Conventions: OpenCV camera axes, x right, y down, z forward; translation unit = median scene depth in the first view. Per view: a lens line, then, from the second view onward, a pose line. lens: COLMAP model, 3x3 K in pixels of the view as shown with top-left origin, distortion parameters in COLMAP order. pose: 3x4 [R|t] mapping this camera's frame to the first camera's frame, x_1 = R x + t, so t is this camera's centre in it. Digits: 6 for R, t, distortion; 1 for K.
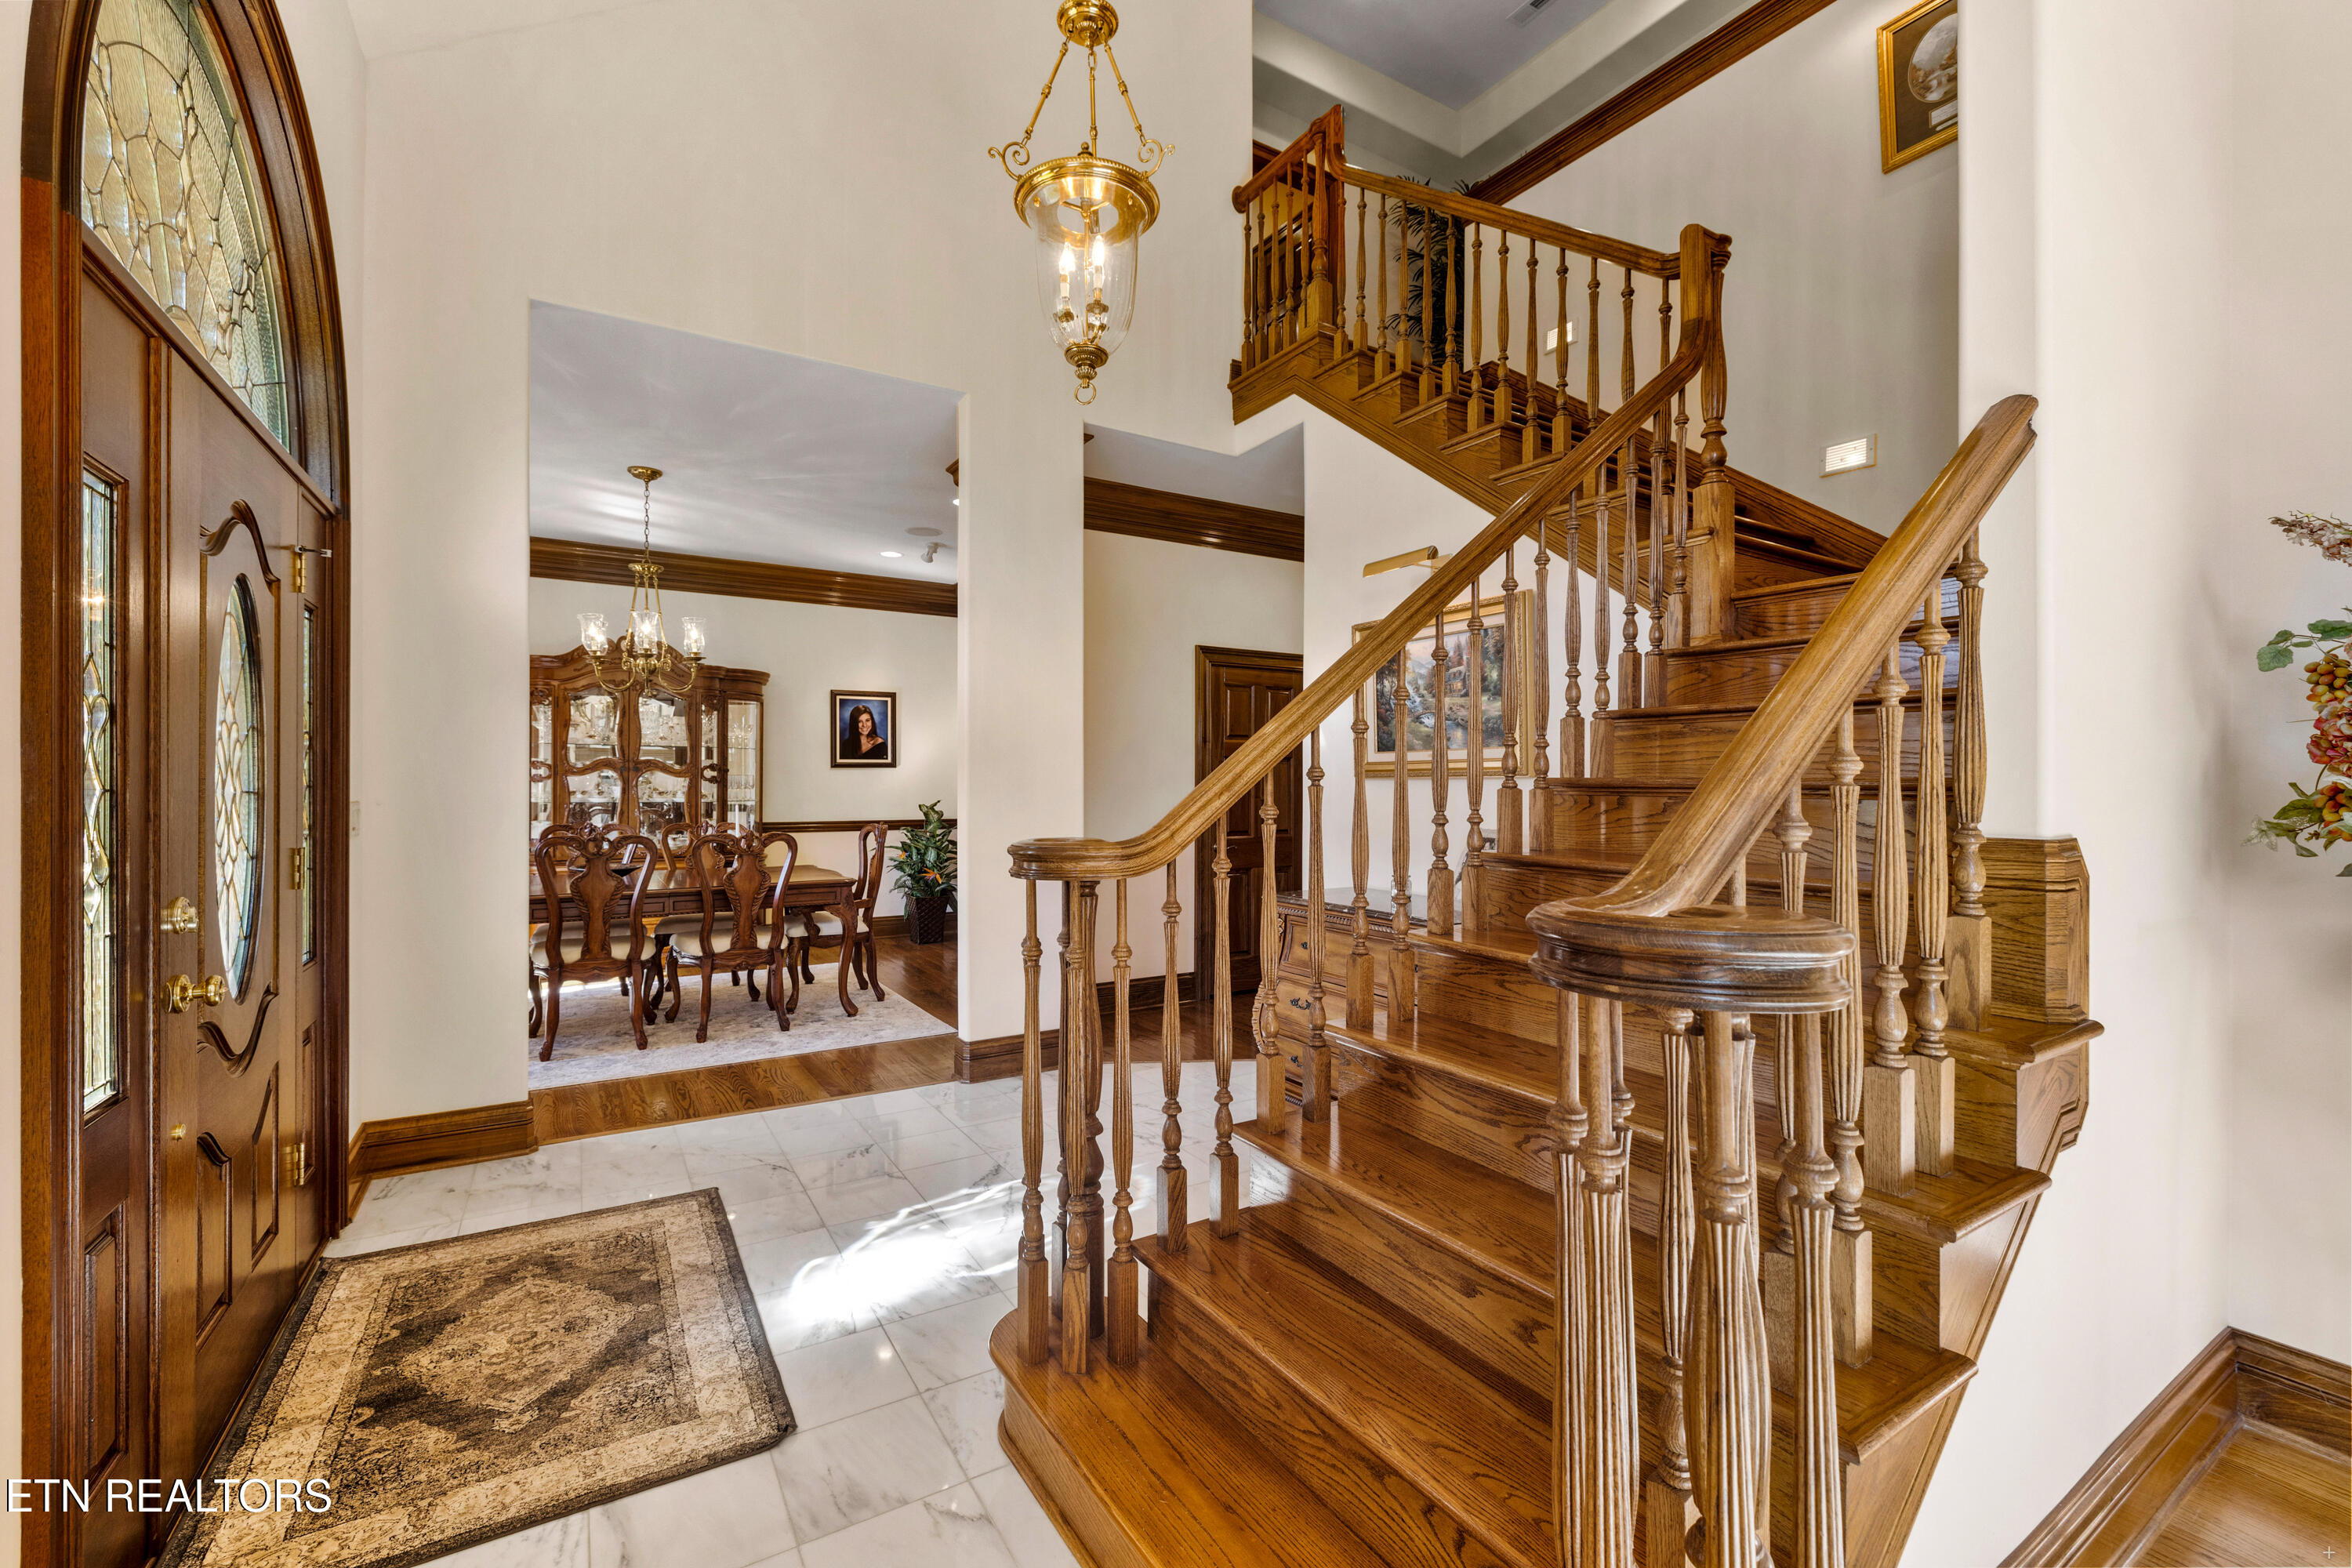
lens RADIAL K [[995.2, 0, 1178.9], [0, 995.2, 783.3], [0, 0, 1]] dist [0.000757, 0.000294]
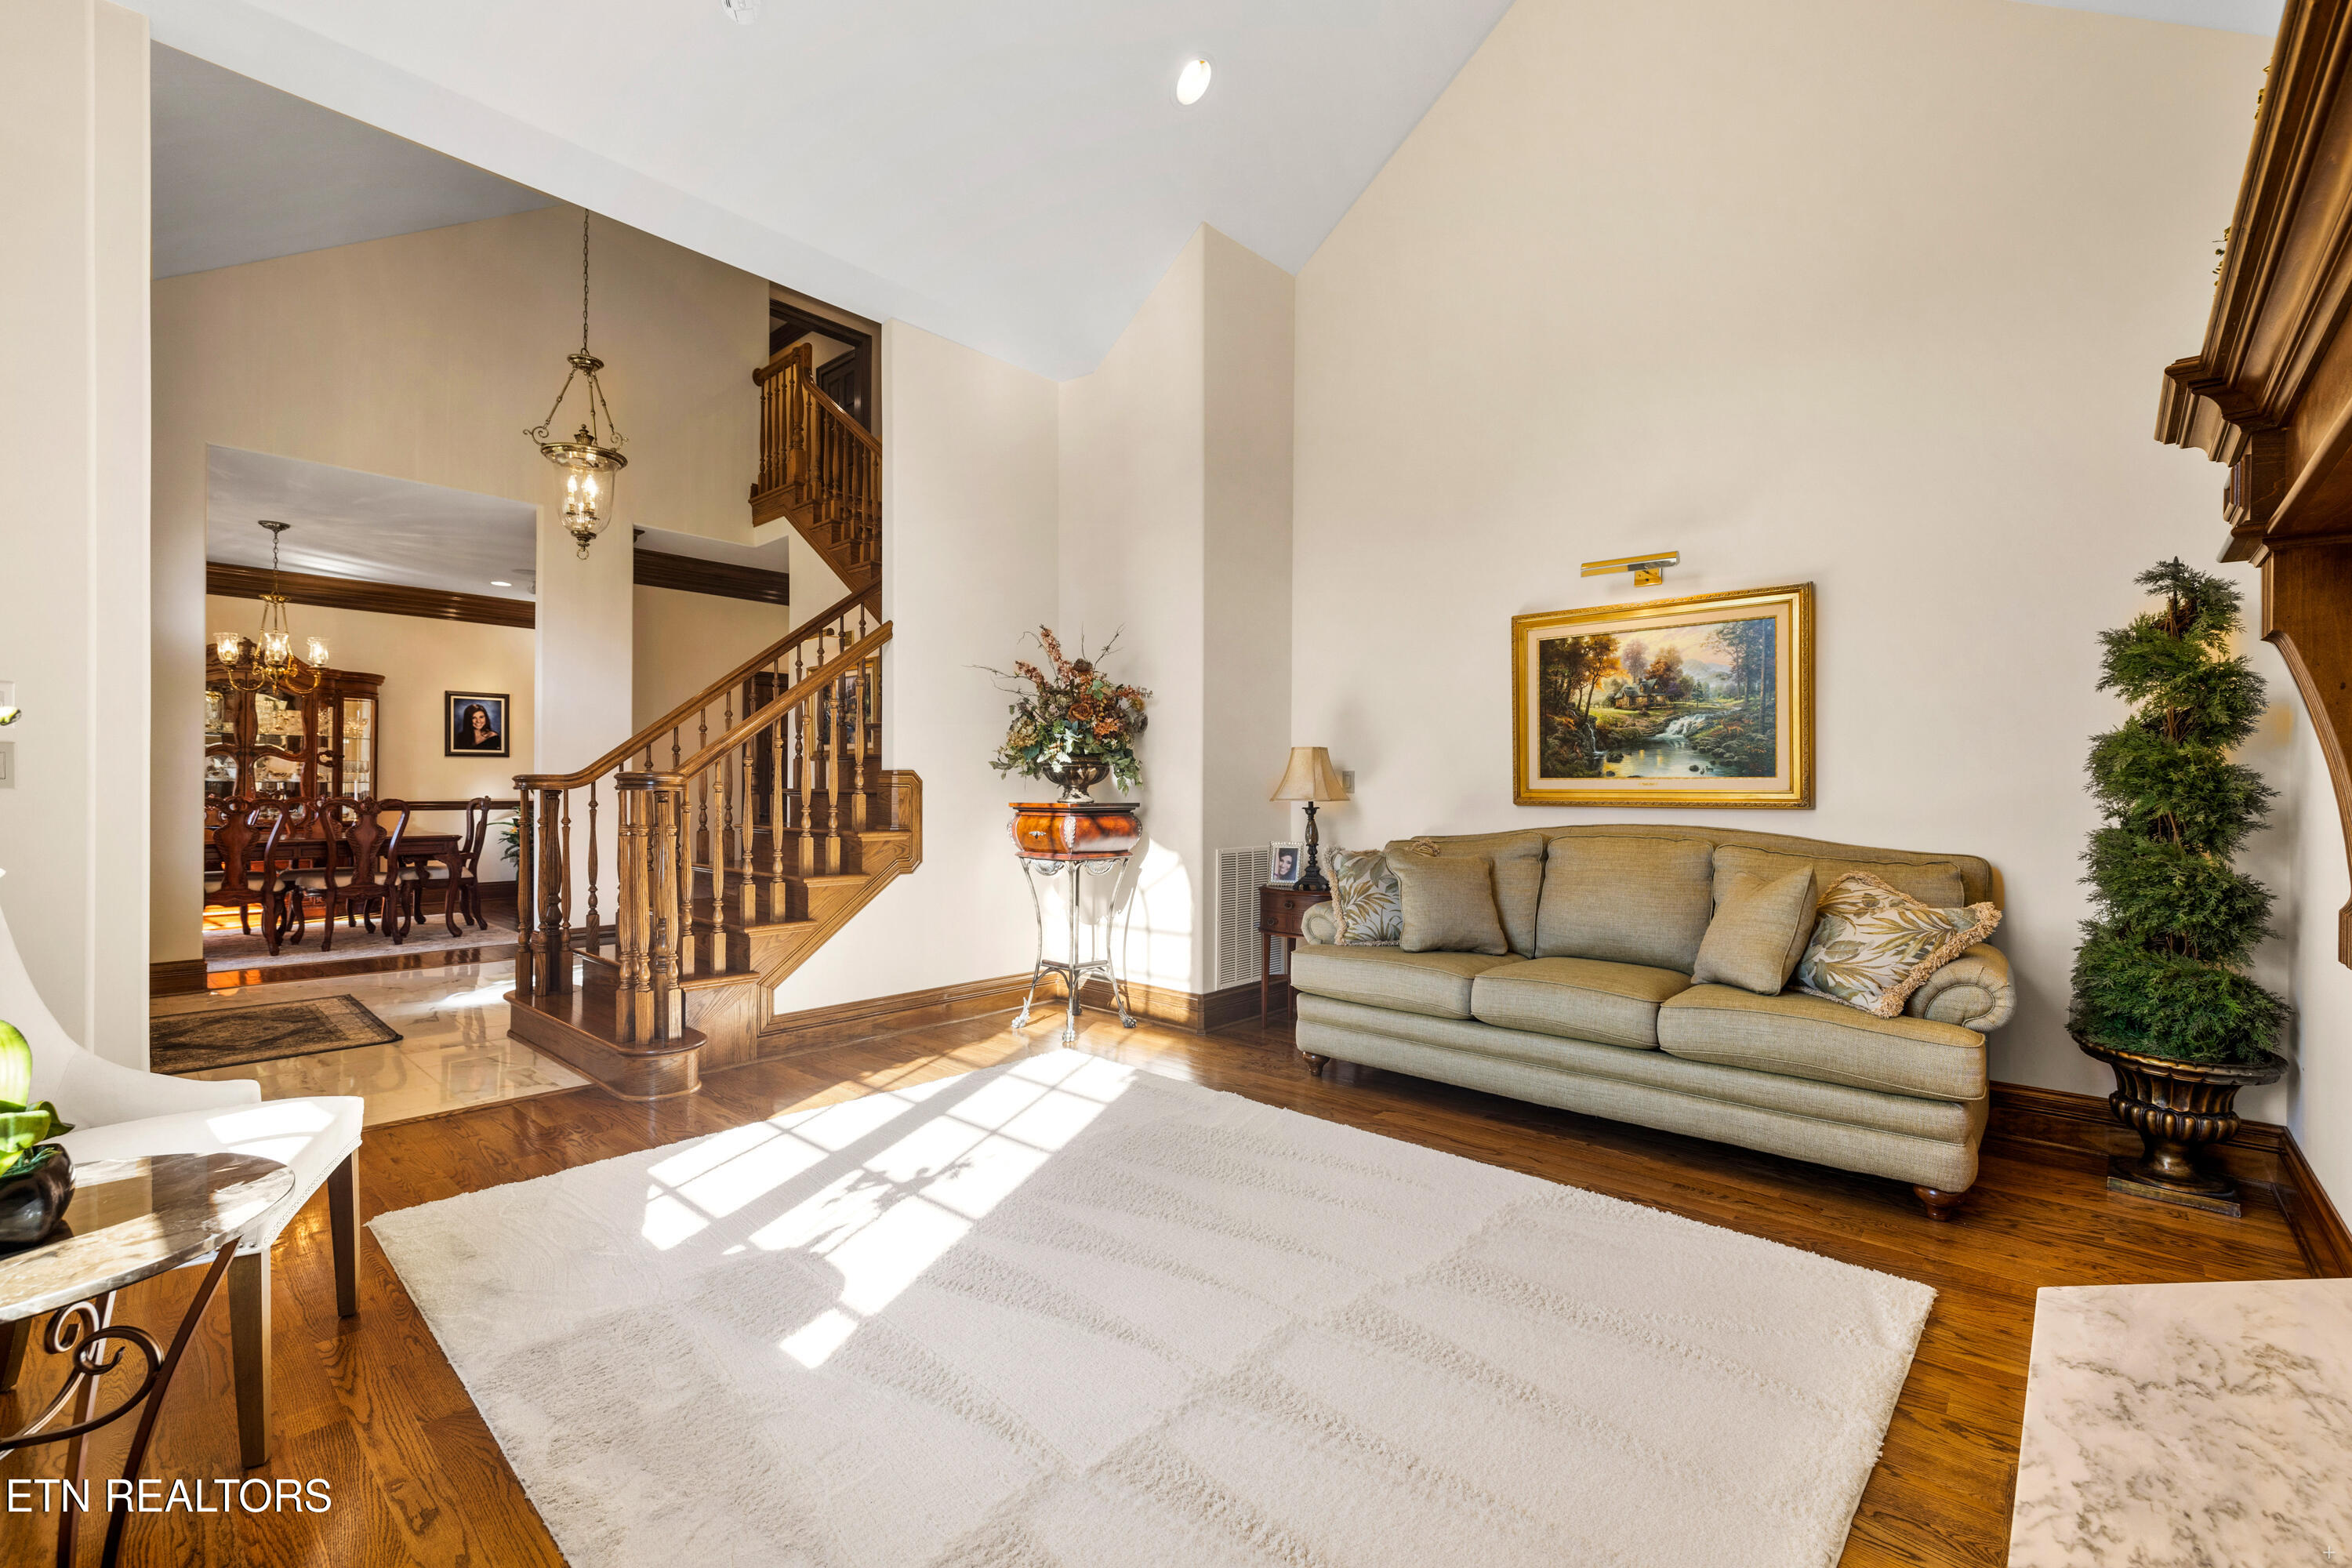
lens RADIAL K [[995.2, 0, 1168.6], [0, 995.2, 784.5], [0, 0, 1]] dist [0.000757, 0.000294]
pose [[0.960893, 0.004083, 0.276891, 0.189953], [-0.003184, 0.999988, -0.003697, 0.024724], [-0.276903, 0.002671, 0.960894, -0.478529]]
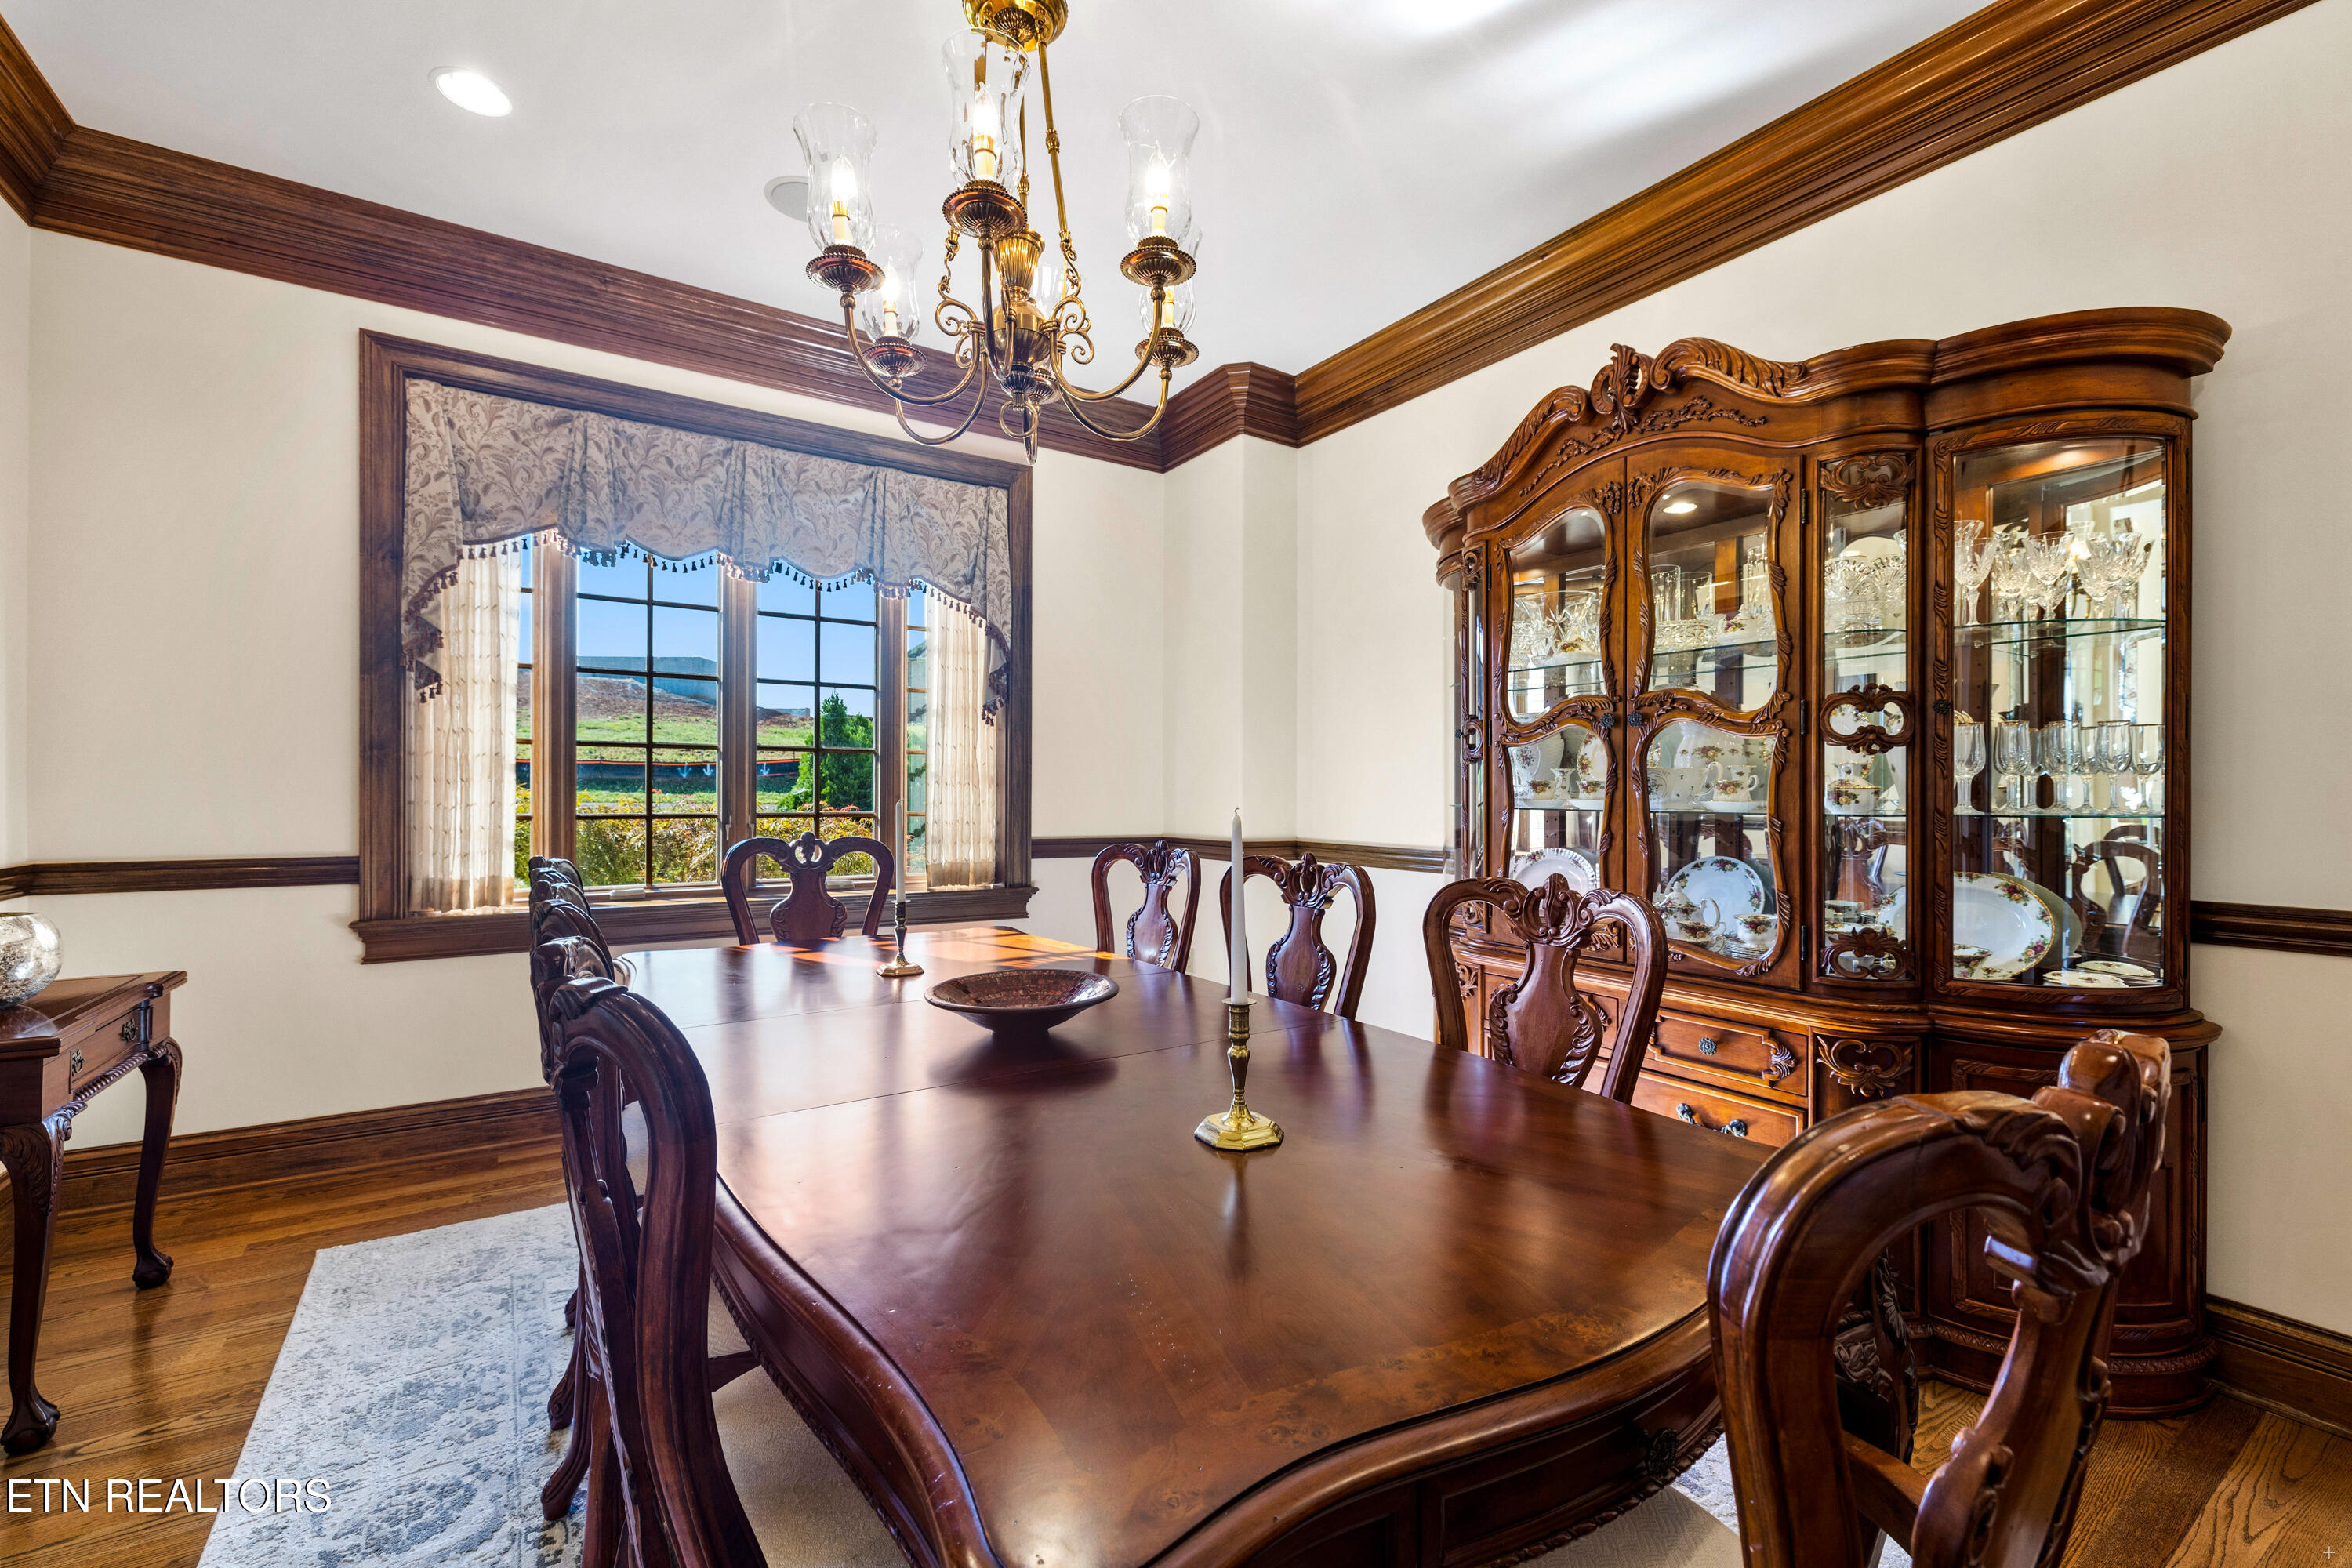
lens RADIAL K [[995.2, 0, 1173.0], [0, 995.2, 782.1], [0, 0, 1]] dist [0.000757, 0.000294]
pose [[0.037716, 0.005593, -0.999273, -0.179723], [-0.001903, 0.999983, 0.005525, 0.010360], [0.999287, 0.001693, 0.037726, 0.870243]]
